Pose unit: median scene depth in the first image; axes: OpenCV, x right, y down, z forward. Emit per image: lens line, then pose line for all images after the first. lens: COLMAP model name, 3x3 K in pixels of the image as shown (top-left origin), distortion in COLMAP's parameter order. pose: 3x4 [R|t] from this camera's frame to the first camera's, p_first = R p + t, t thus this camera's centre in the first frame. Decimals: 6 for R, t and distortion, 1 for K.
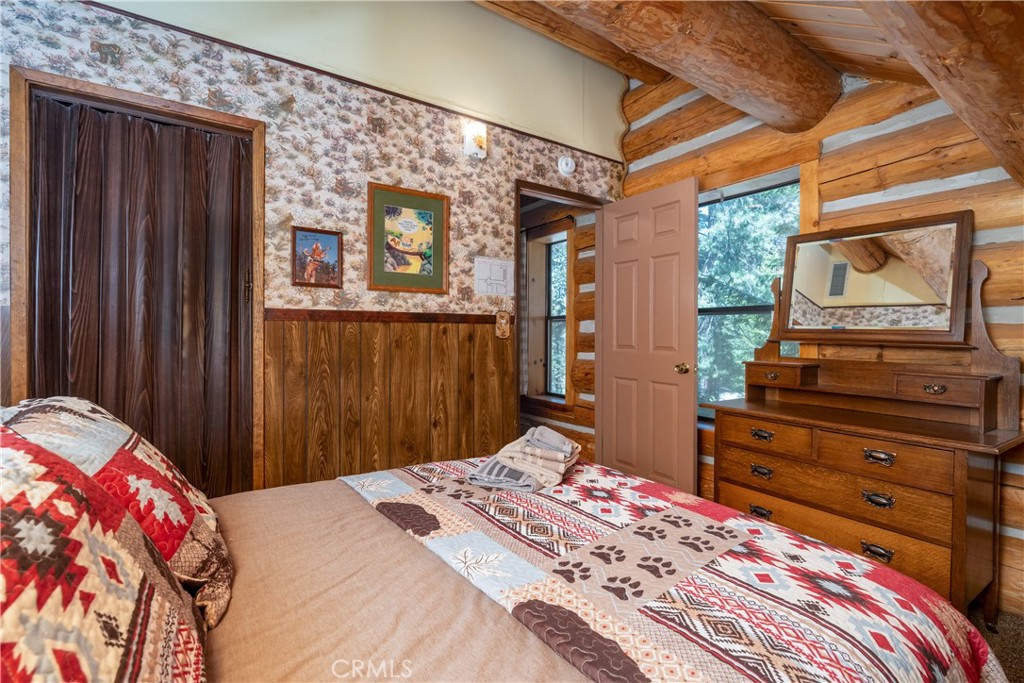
lens RADIAL K [[448.5, 0, 512.0], [0, 448.5, 341.5], [0, 0, 1]] dist [-0.000121, 0.000196]
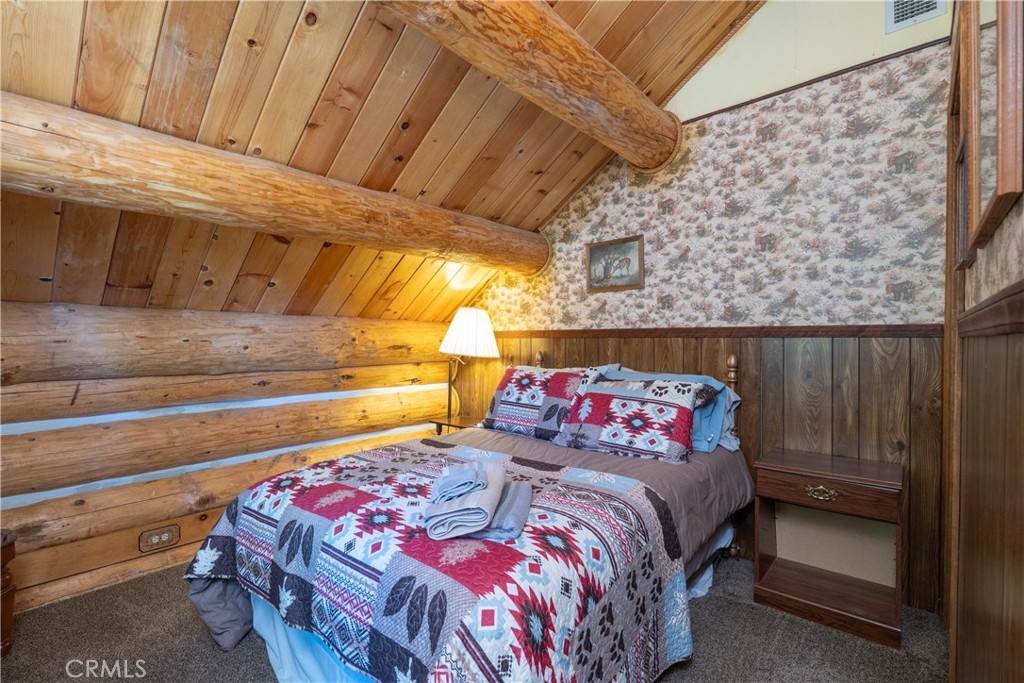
lens RADIAL K [[448.5, 0, 512.0], [0, 448.5, 341.5], [0, 0, 1]] dist [-0.000121, 0.000196]
pose [[-0.963524, -0.005186, -0.267573, 0.338719], [-0.004108, 0.999981, -0.004590, -0.060585], [0.267592, -0.003324, -0.963527, 2.885380]]
